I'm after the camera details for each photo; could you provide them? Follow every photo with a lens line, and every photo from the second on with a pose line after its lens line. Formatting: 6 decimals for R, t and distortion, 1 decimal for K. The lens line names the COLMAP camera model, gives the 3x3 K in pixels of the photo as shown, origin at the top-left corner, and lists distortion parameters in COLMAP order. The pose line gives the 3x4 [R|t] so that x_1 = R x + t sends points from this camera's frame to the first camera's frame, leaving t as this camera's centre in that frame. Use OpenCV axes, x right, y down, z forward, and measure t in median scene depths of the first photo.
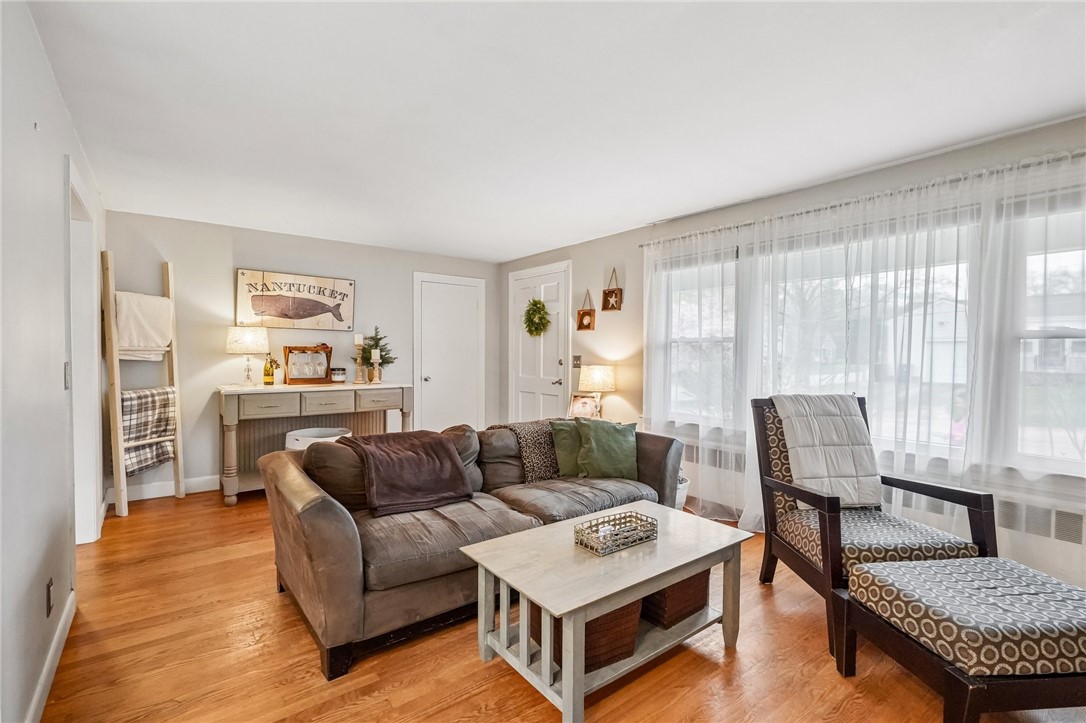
lens RADIAL K [[488.1, 0, 547.1], [0, 488.1, 359.4], [0, 0, 1]] dist [0.002372, 0.000694]
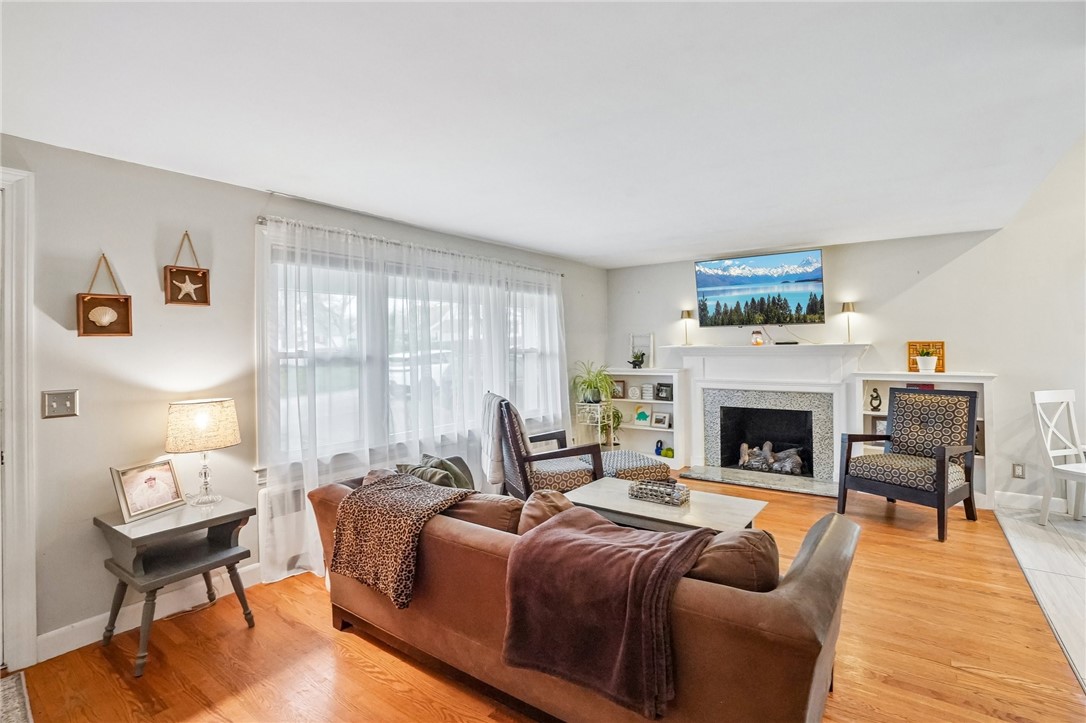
lens RADIAL K [[501.6, 0, 539.1], [0, 501.6, 353.9], [0, 0, 1]] dist [0.000148, -0.000907]
pose [[-0.236391, 0.000989, 0.971657, -0.763530], [0.047674, 0.998807, 0.010582, -0.039984], [-0.970488, 0.048824, -0.236157, 1.044737]]
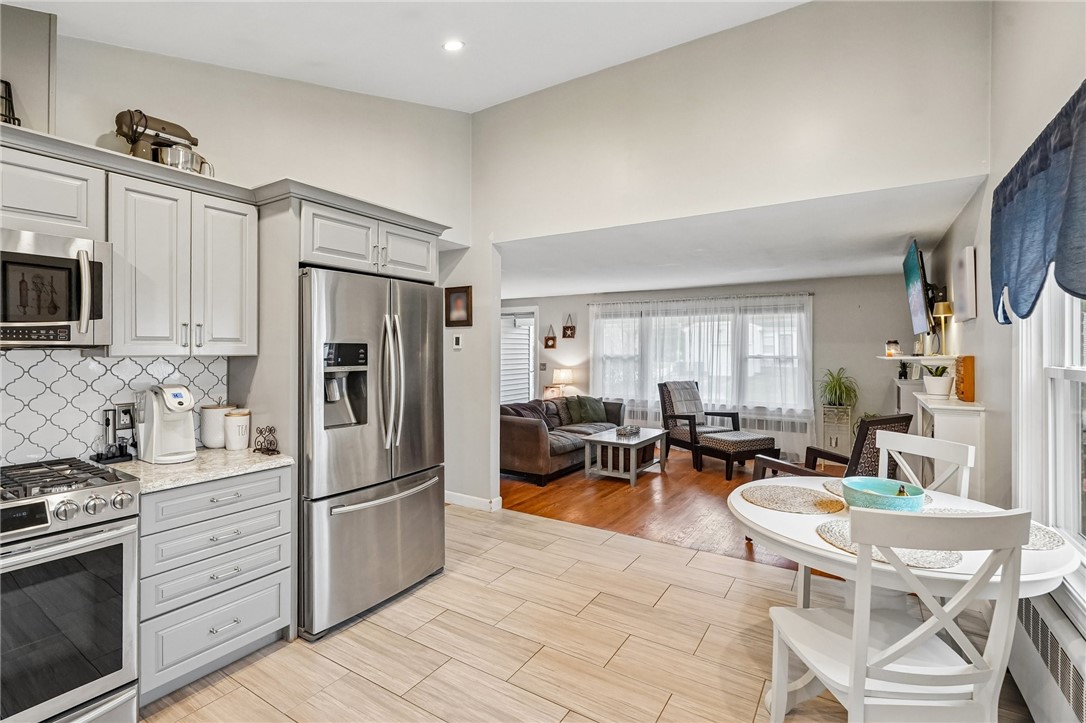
lens RADIAL K [[501.6, 0, 539.1], [0, 501.6, 353.9], [0, 0, 1]] dist [0.000148, -0.000907]
pose [[0.944373, -0.006579, 0.328810, -0.800395], [0.009317, 0.999934, -0.006752, -0.044086], [-0.328744, 0.009440, 0.944372, -0.963544]]
